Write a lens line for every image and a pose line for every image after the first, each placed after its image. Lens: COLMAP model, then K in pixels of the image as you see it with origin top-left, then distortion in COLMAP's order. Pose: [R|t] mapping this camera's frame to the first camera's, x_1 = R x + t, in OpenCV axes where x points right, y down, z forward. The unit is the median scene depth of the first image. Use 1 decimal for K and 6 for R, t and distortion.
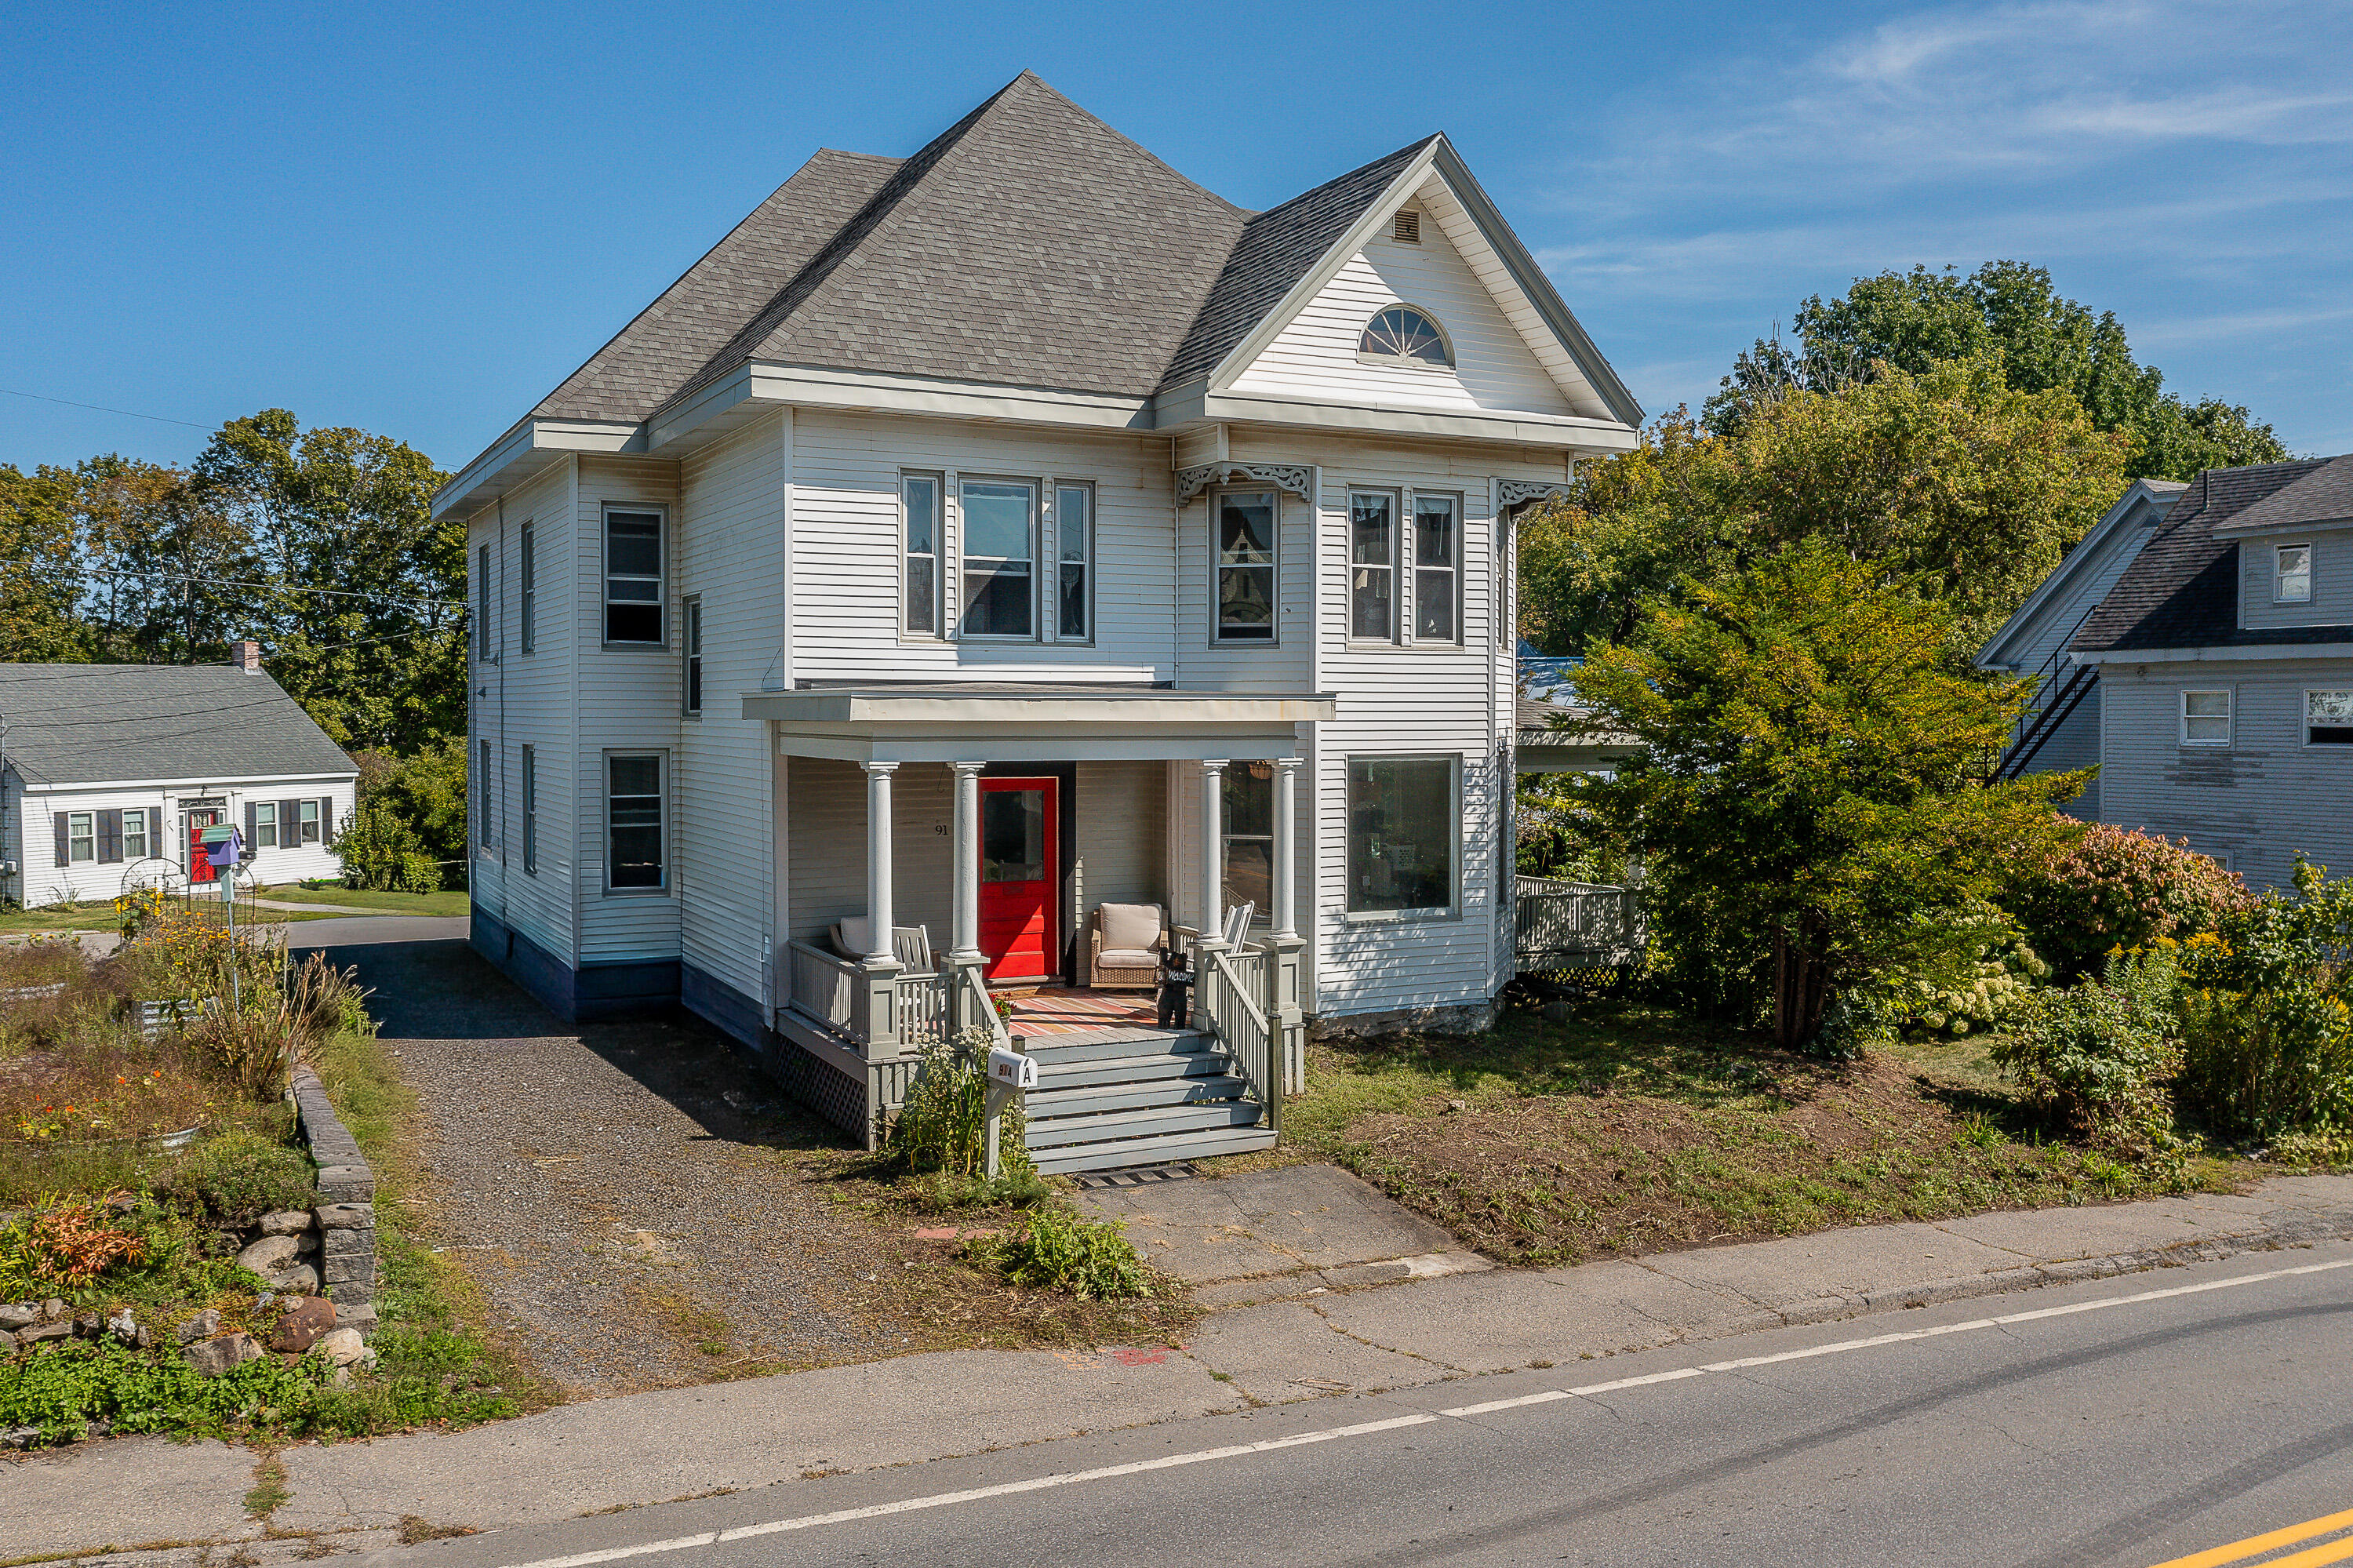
lens RADIAL K [[1848.4, 0, 1162.8], [0, 1848.4, 765.6], [0, 0, 1]] dist [-0.012379, -0.003672]
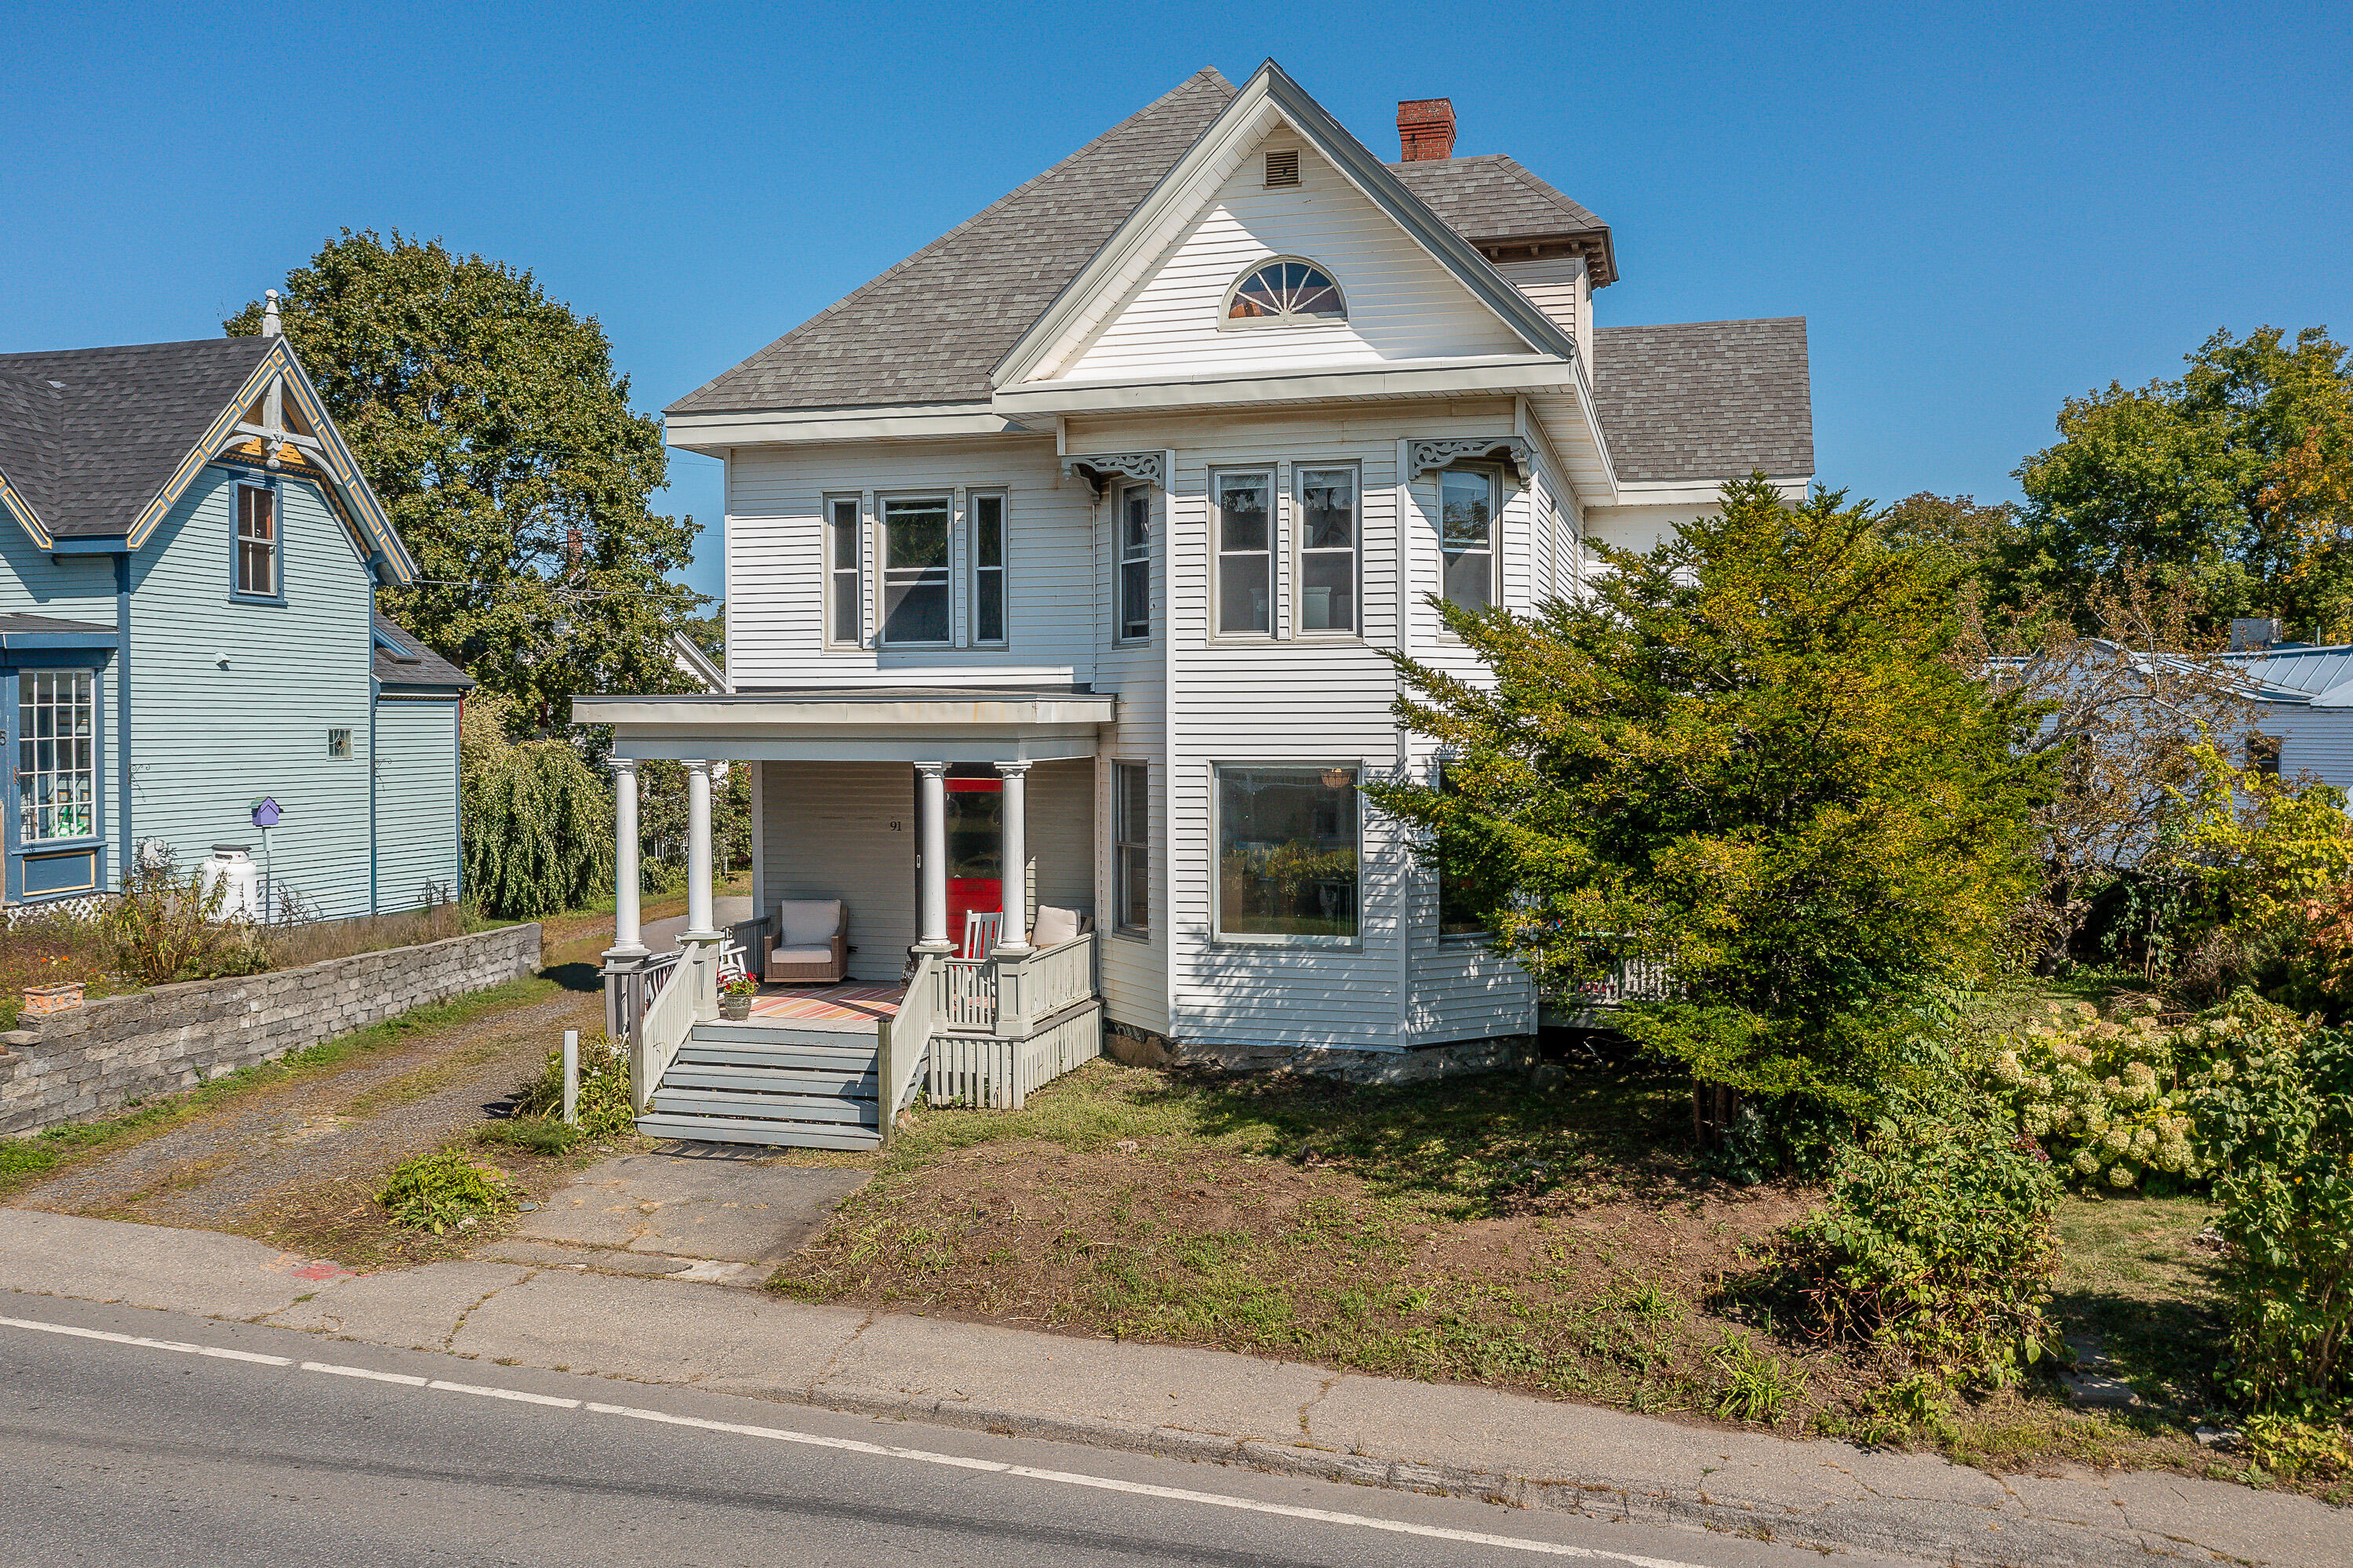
lens RADIAL K [[1848.4, 0, 1175.6], [0, 1848.4, 781.8], [0, 0, 1]] dist [-0.012379, -0.003672]
pose [[0.744881, 0.019016, -0.666926, 0.740081], [-0.016747, 0.999812, 0.009804, -0.004050], [0.666987, 0.003866, 0.745059, 0.321836]]
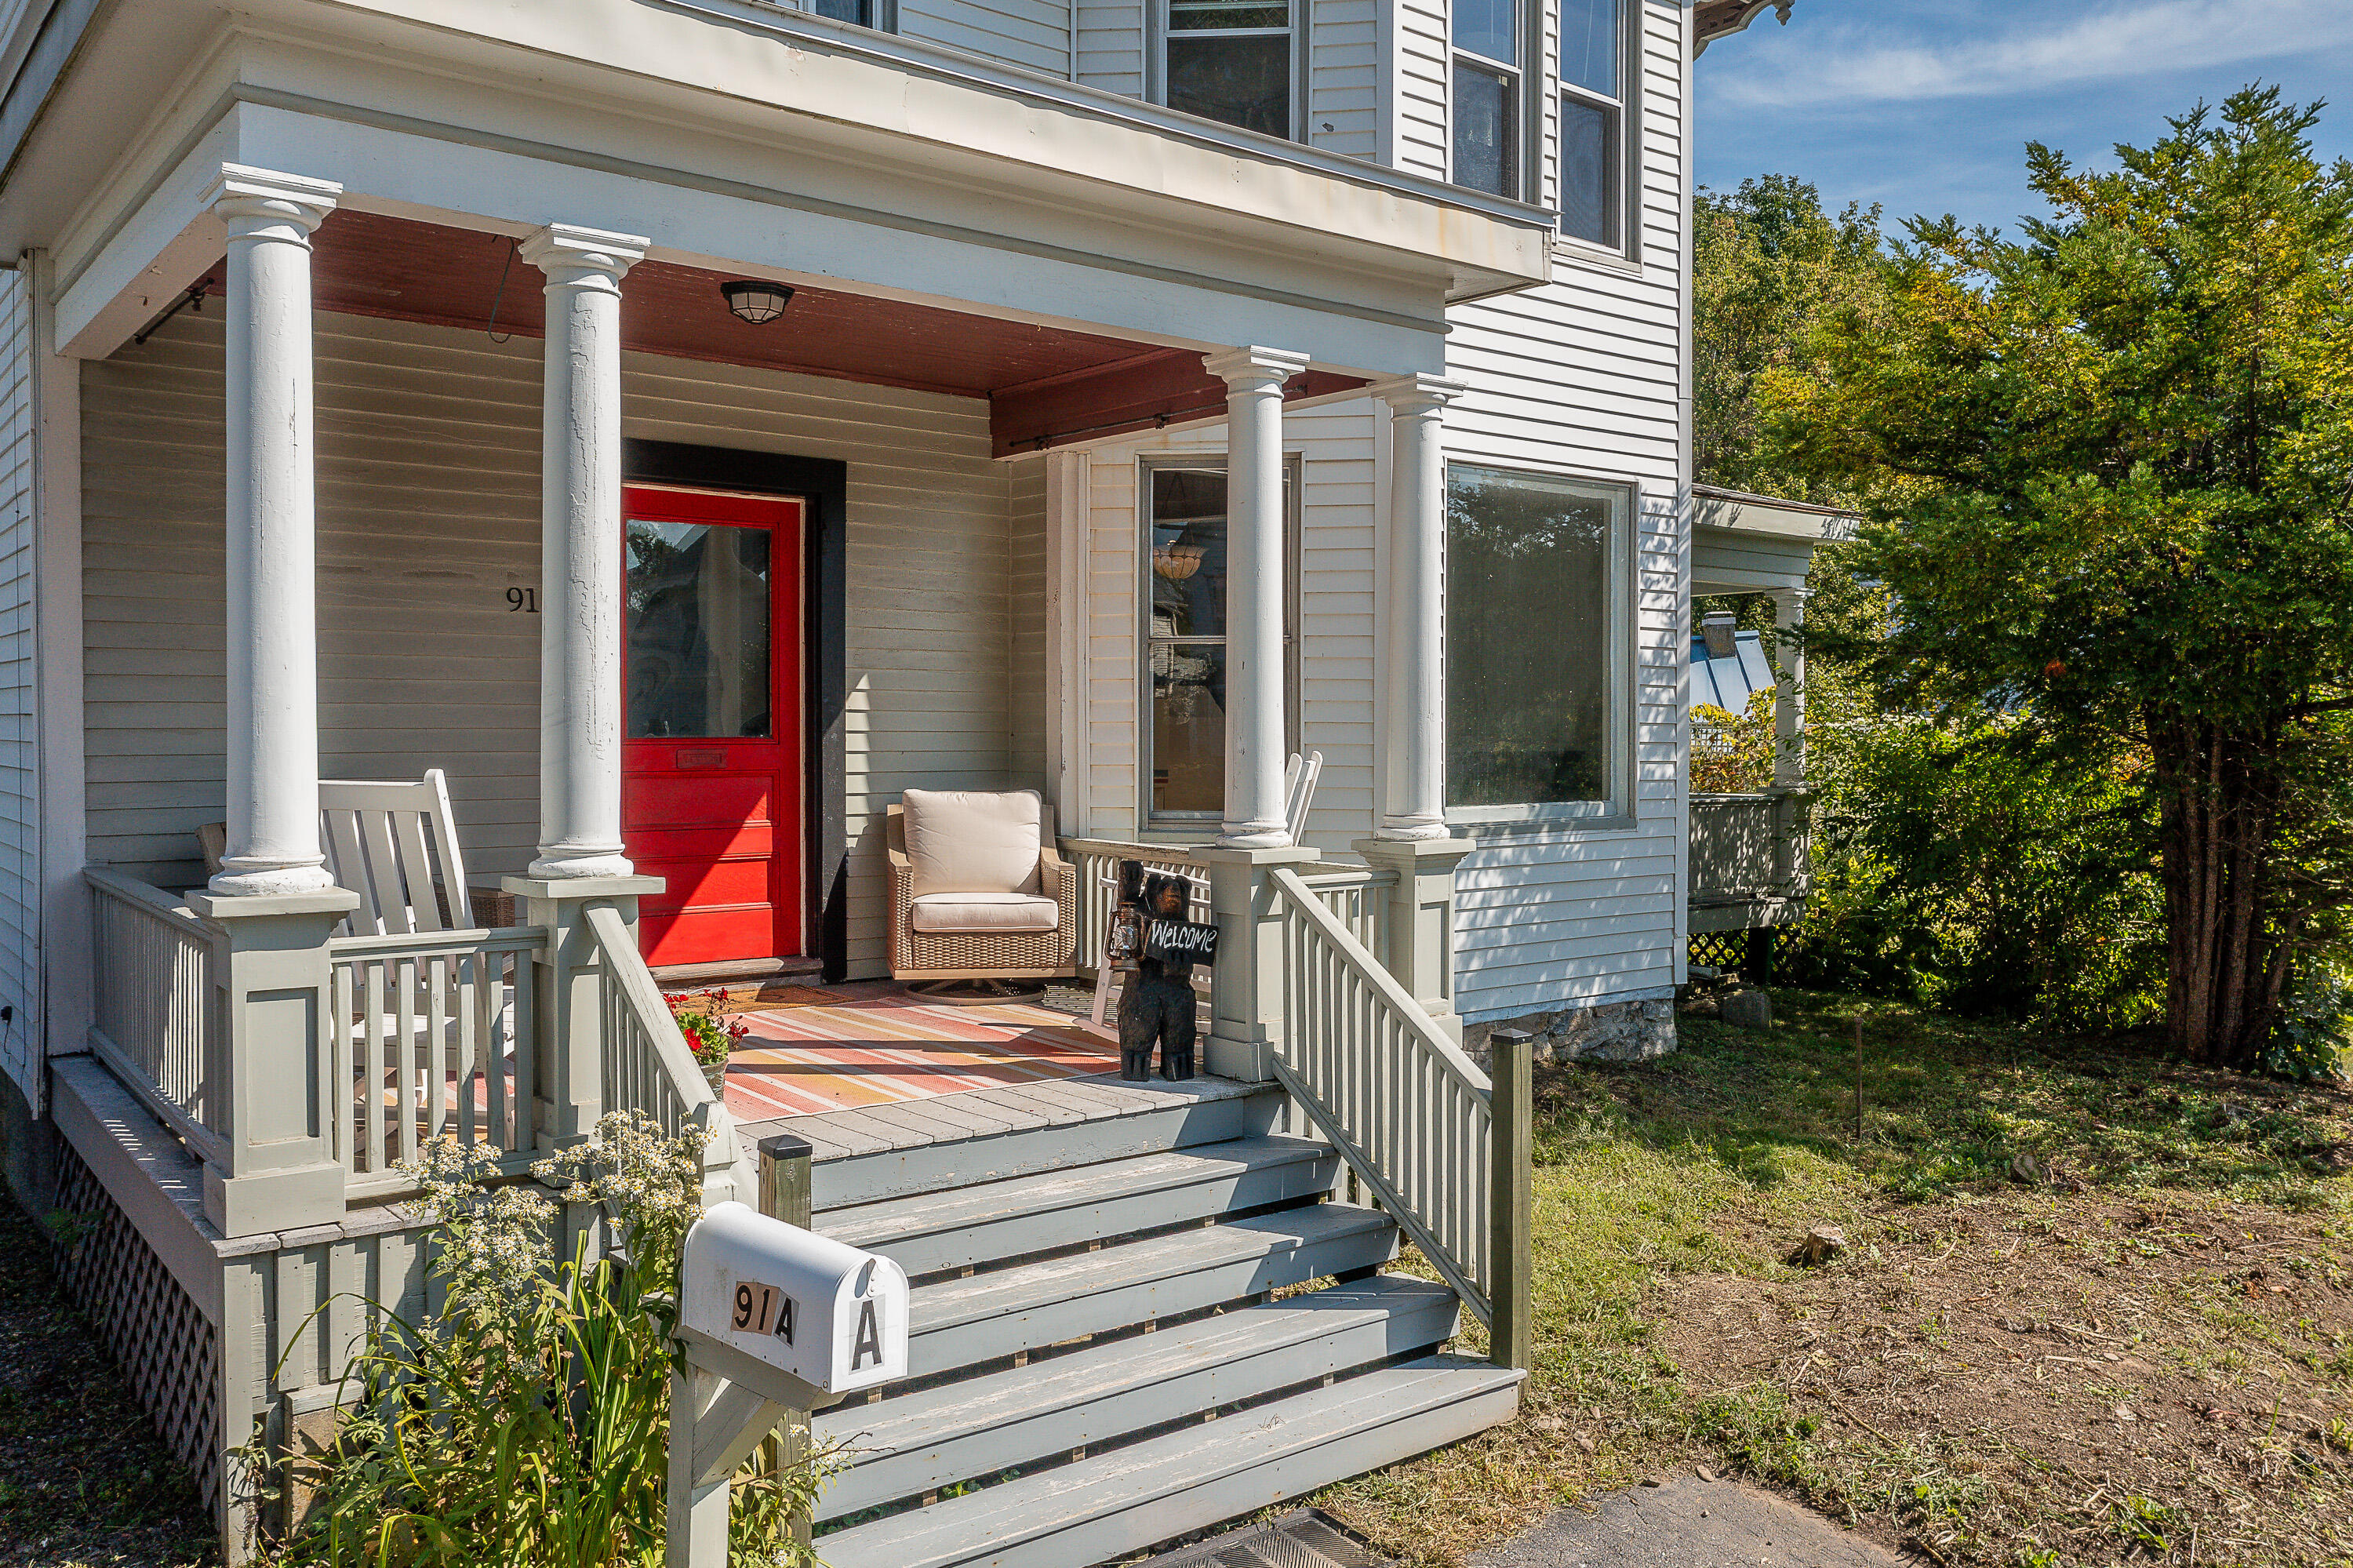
lens RADIAL K [[1848.4, 0, 1137.6], [0, 1848.4, 758.7], [0, 0, 1]] dist [-0.012379, -0.003672]
pose [[0.982898, -0.004400, 0.184099, -0.063618], [0.006548, 0.999917, -0.011057, 0.077303], [-0.184035, 0.012073, 0.982846, 0.597007]]
